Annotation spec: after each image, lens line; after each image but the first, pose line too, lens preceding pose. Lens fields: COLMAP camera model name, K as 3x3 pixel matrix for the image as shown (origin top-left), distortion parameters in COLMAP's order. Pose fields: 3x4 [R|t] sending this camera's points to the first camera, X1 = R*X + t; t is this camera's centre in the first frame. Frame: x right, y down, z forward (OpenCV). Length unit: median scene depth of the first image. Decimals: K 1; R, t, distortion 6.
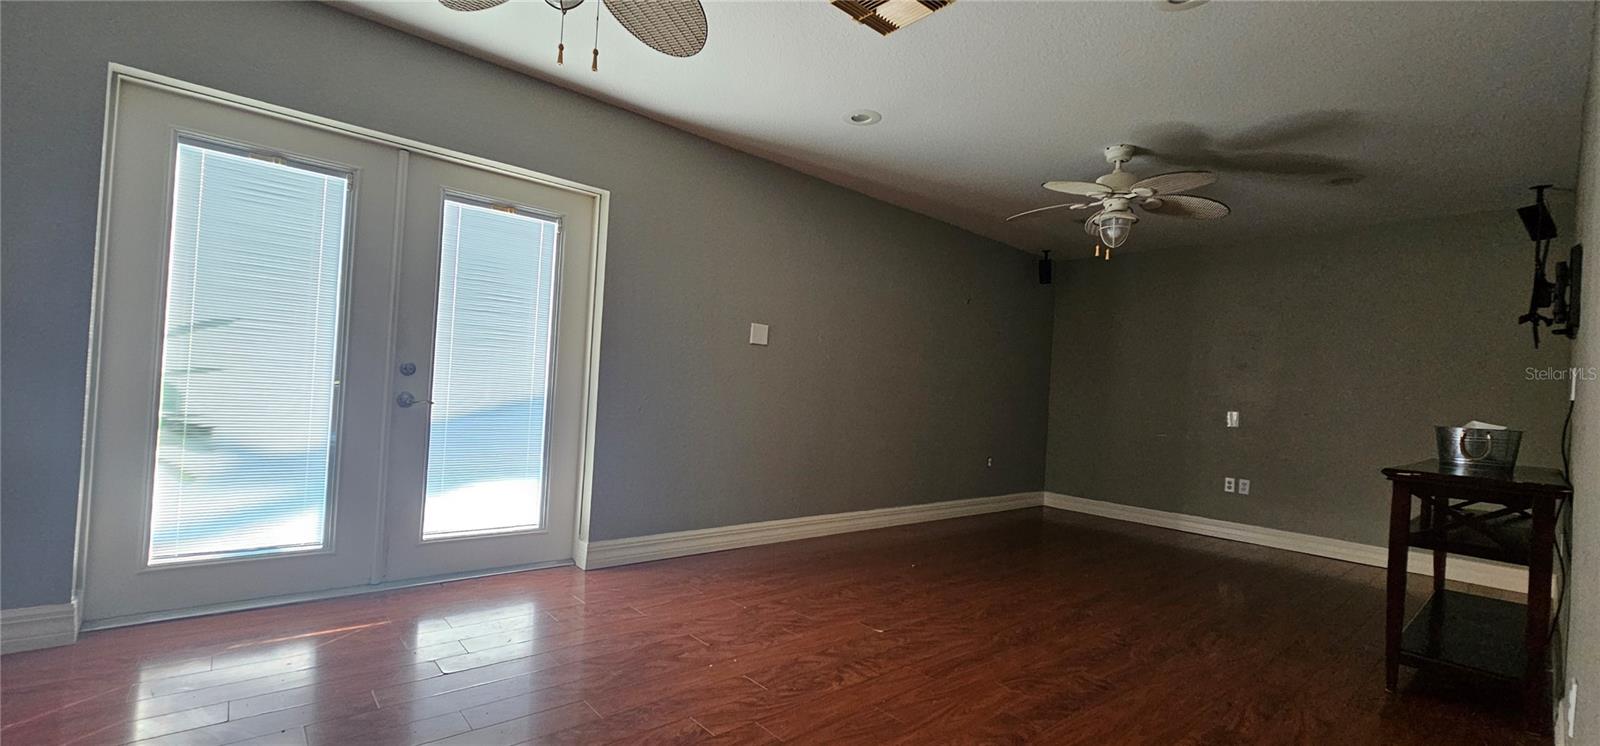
lens RADIAL K [[650.6, 0, 801.7], [0, 650.6, 383.7], [0, 0, 1]] dist [-0.003869, 0.003455]
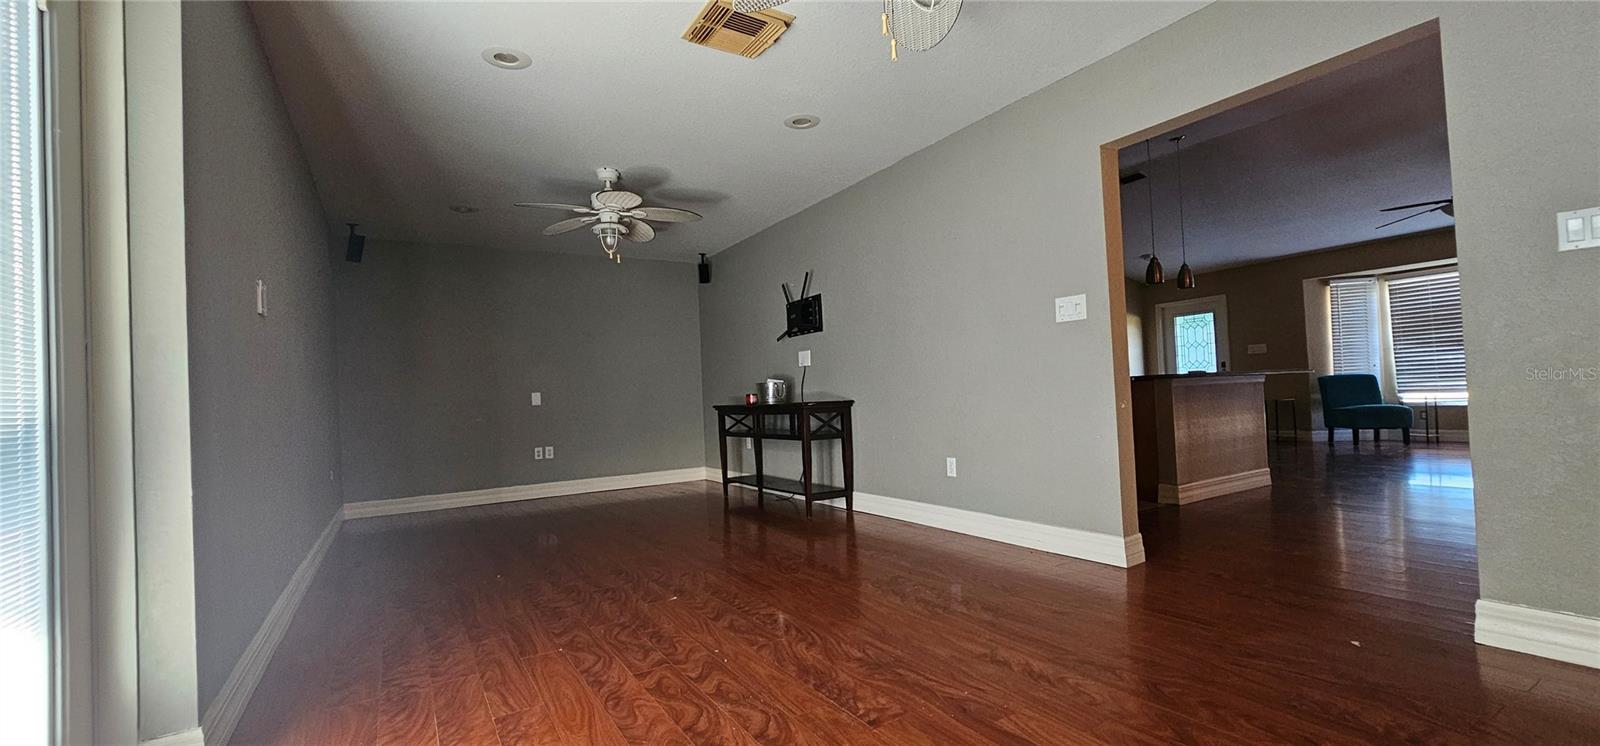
lens RADIAL K [[650.6, 0, 801.7], [0, 650.6, 383.7], [0, 0, 1]] dist [-0.003869, 0.003455]
pose [[0.163267, -0.046327, 0.985494, -0.857700], [0.044706, 0.998218, 0.039518, 0.000658], [-0.985568, 0.037605, 0.165047, 0.599668]]
